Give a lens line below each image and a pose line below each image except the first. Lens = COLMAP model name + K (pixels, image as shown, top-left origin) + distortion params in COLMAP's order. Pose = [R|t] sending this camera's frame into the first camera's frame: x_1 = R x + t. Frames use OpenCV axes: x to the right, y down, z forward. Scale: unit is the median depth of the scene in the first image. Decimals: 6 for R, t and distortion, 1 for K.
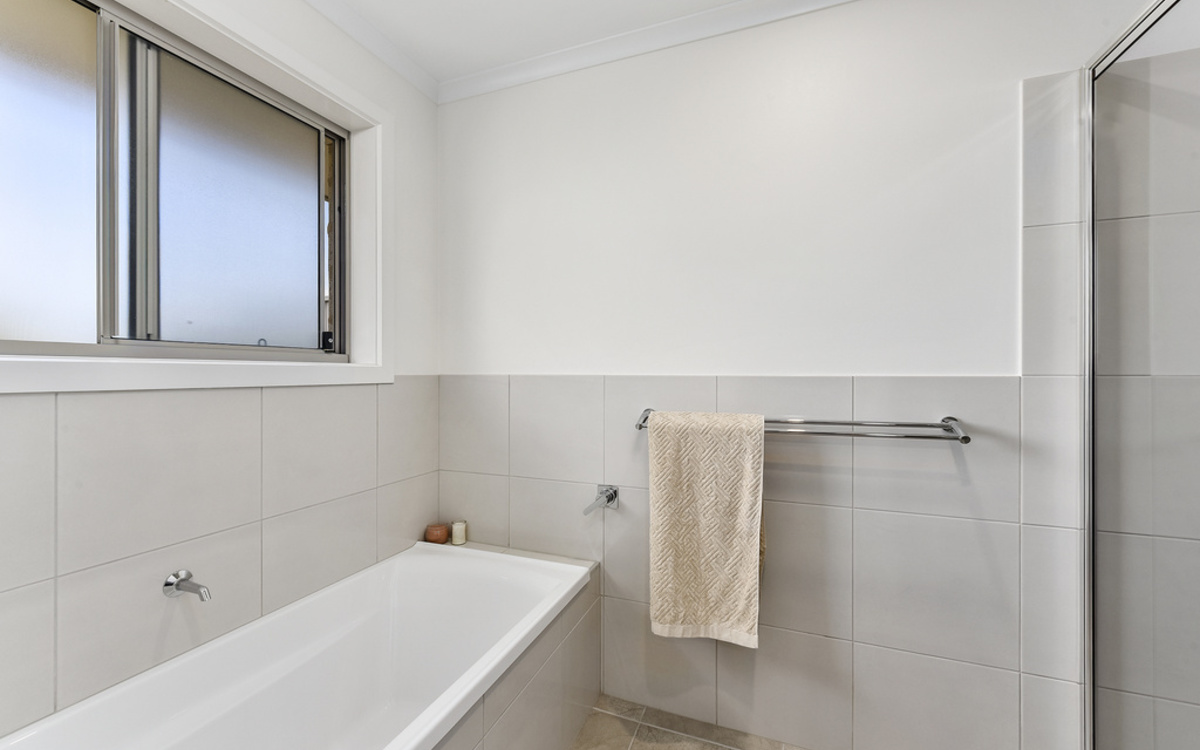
lens RADIAL K [[487.4, 0, 592.7], [0, 487.4, 379.7], [0, 0, 1]] dist [0.000922, -0.000067]
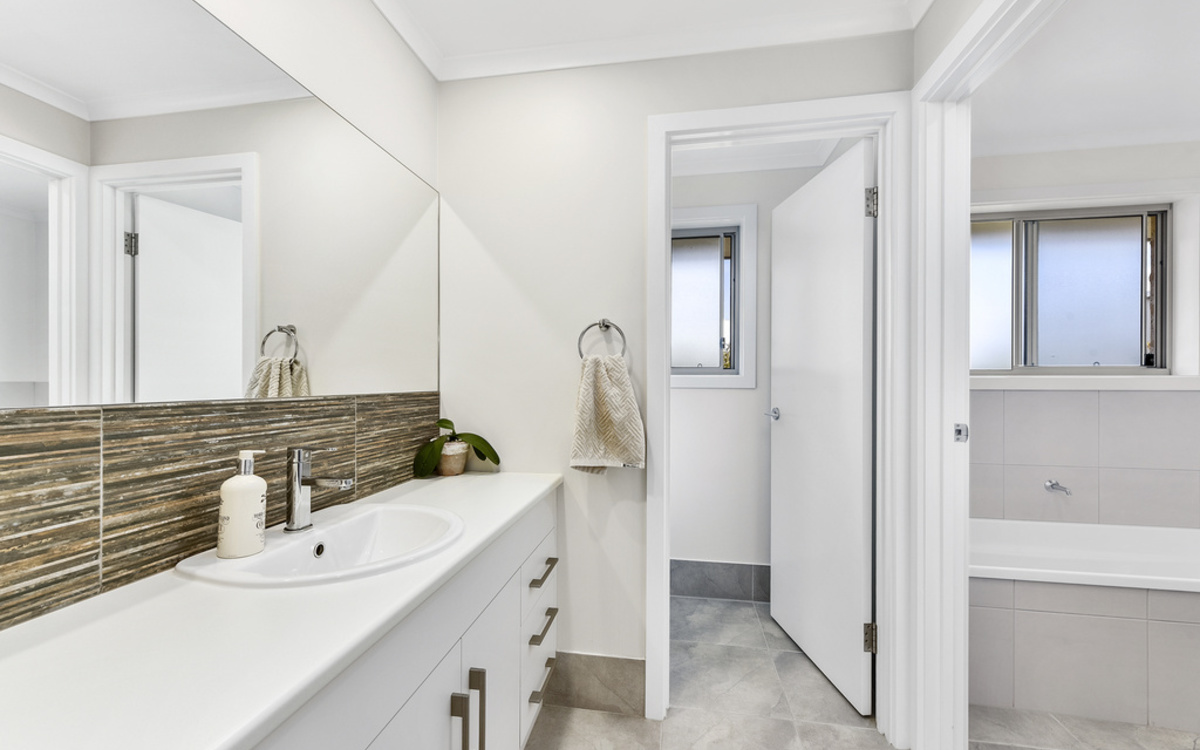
lens RADIAL K [[487.4, 0, 592.7], [0, 487.4, 379.7], [0, 0, 1]] dist [0.000922, -0.000067]
pose [[0.220856, -0.002597, -0.975303, 0.469758], [-0.012446, 0.999908, -0.005481, 0.004975], [0.975227, 0.013349, 0.220804, -0.867302]]
